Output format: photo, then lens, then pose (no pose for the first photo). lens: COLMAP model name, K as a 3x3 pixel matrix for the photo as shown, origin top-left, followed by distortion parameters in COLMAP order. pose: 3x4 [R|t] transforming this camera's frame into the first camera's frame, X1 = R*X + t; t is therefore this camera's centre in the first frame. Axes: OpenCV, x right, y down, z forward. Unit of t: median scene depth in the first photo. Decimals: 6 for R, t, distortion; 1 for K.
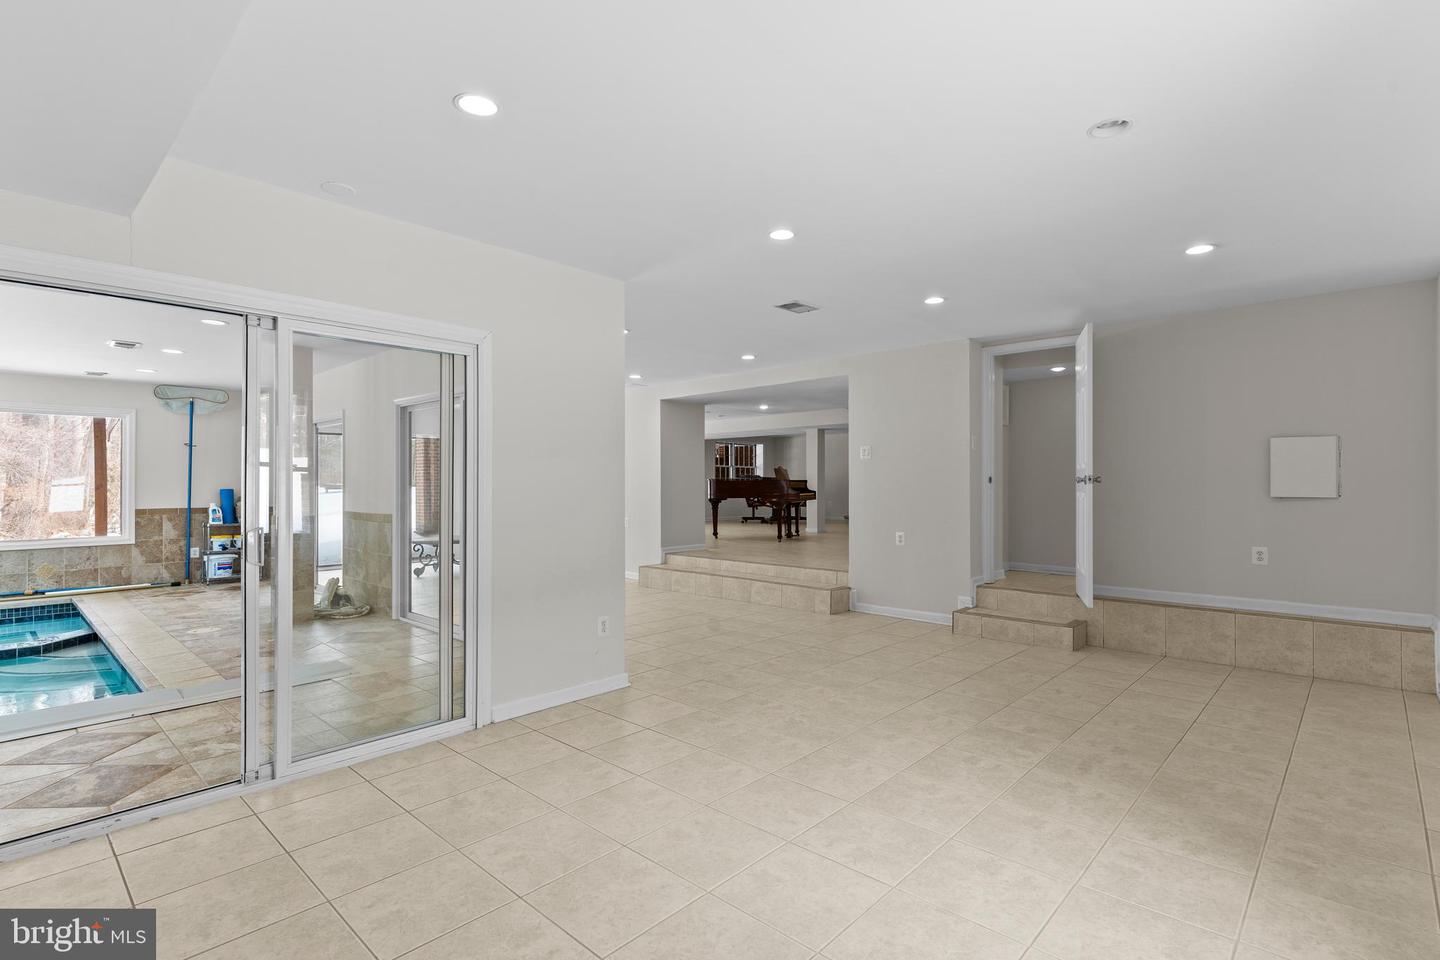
lens RADIAL K [[702.5, 0, 705.9], [0, 702.5, 485.8], [0, 0, 1]] dist [0.008216, -0.001735]
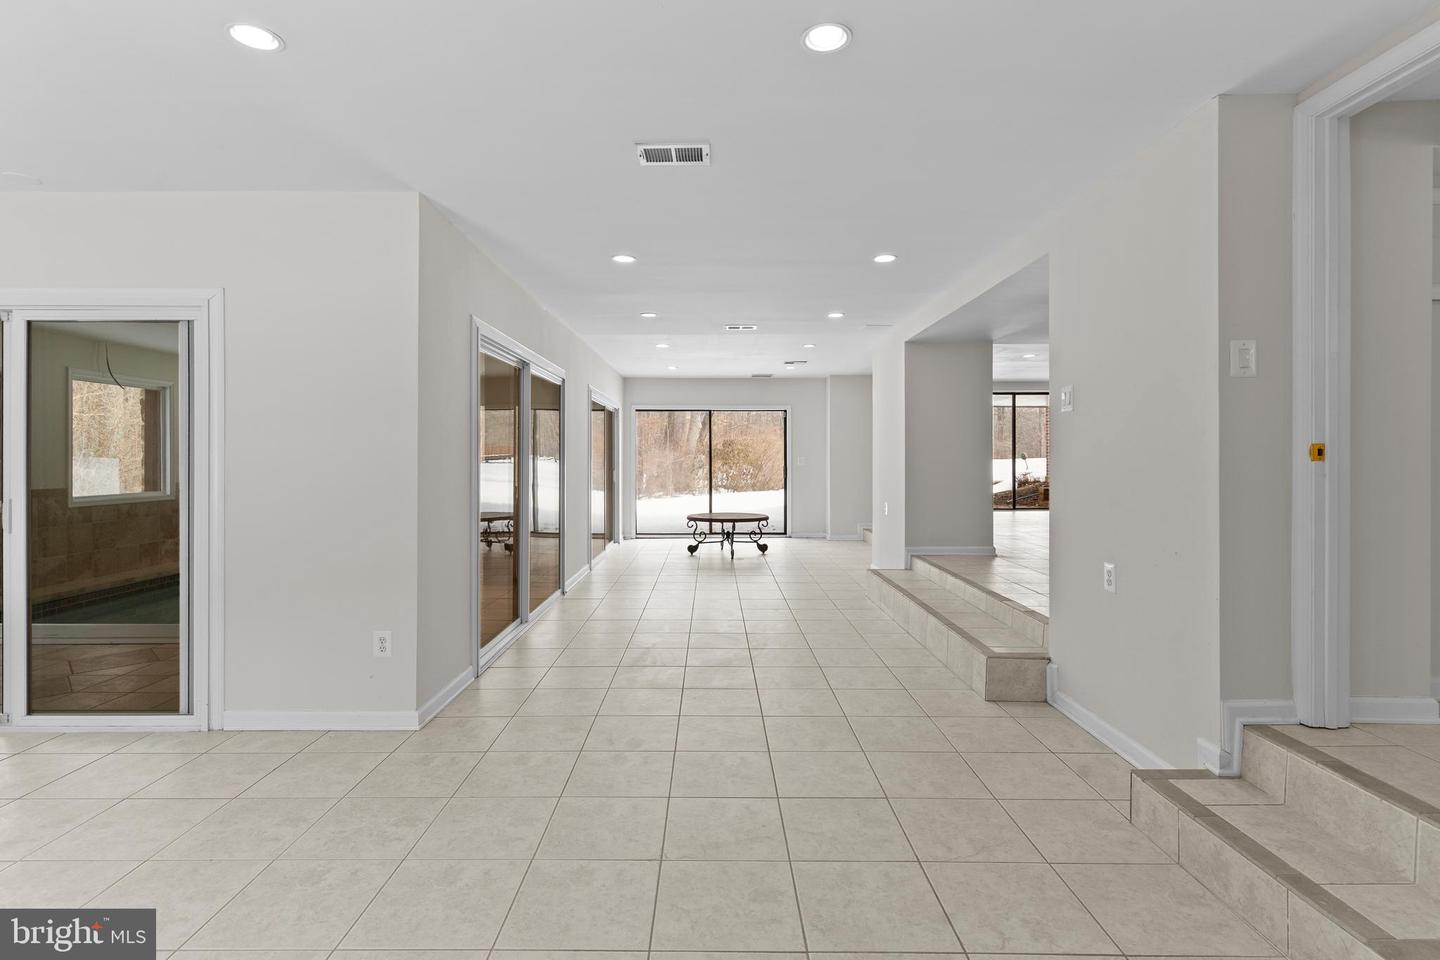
lens RADIAL K [[702.5, 0, 706.0], [0, 702.5, 454.6], [0, 0, 1]] dist [0.008216, -0.001735]
pose [[0.679734, -0.001761, -0.733457, 0.621140], [-0.002386, 0.999987, -0.004612, -0.006236], [0.733455, 0.004884, 0.679721, 0.681006]]
